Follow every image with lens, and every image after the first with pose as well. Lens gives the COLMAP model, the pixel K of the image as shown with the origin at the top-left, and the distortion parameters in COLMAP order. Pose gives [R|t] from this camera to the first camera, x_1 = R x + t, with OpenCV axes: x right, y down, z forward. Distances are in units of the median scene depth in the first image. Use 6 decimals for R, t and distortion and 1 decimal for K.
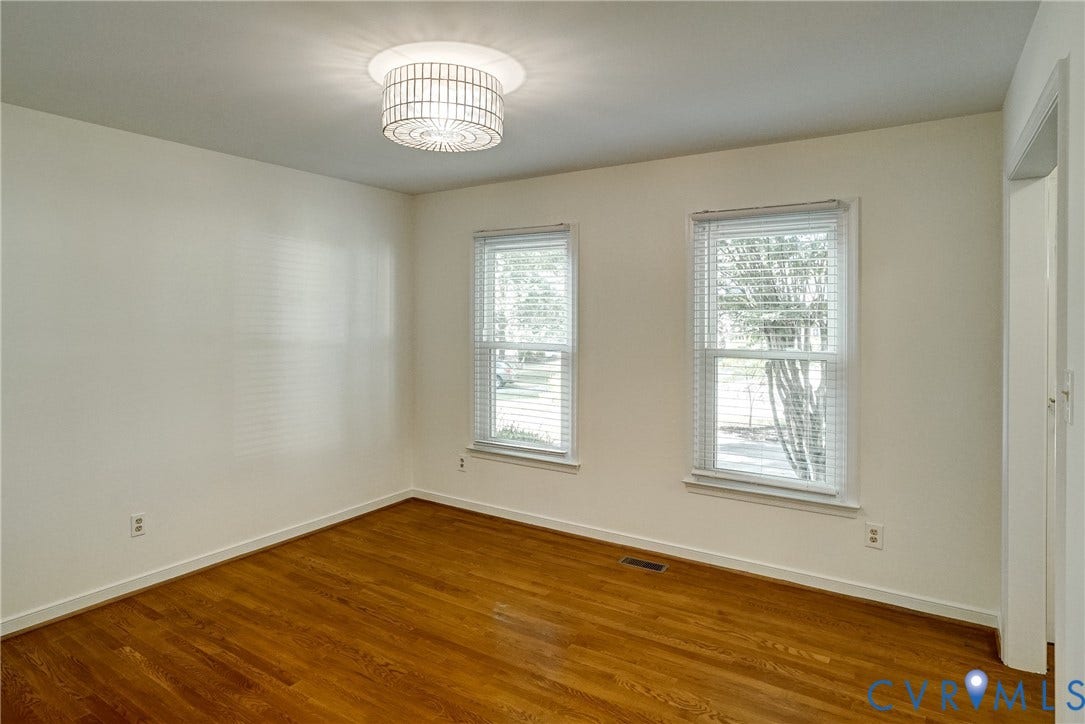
lens RADIAL K [[617.8, 0, 540.9], [0, 617.8, 314.6], [0, 0, 1]] dist [-0.000811, 0.000857]
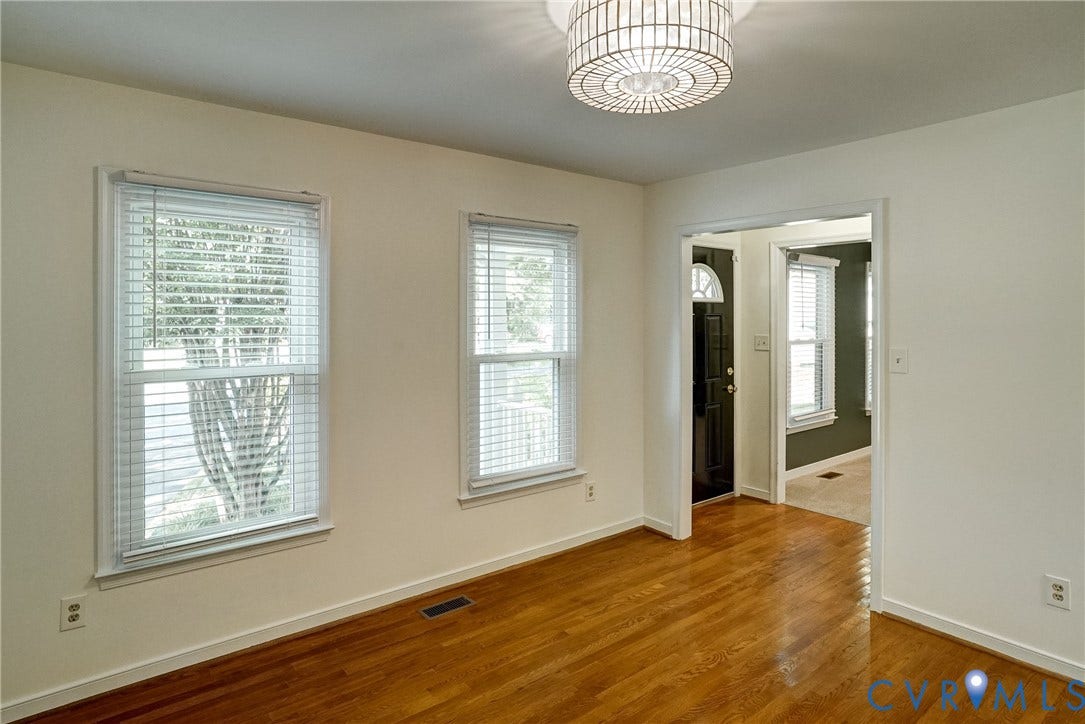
lens RADIAL K [[587.5, 0, 541.0], [0, 587.5, 318.9], [0, 0, 1]] dist [-0.020696, -0.000247]
pose [[0.339452, 0.001419, 0.940622, -0.635698], [0.007233, 0.999965, -0.004119, 0.003057], [-0.940595, 0.008202, 0.339430, 0.668911]]
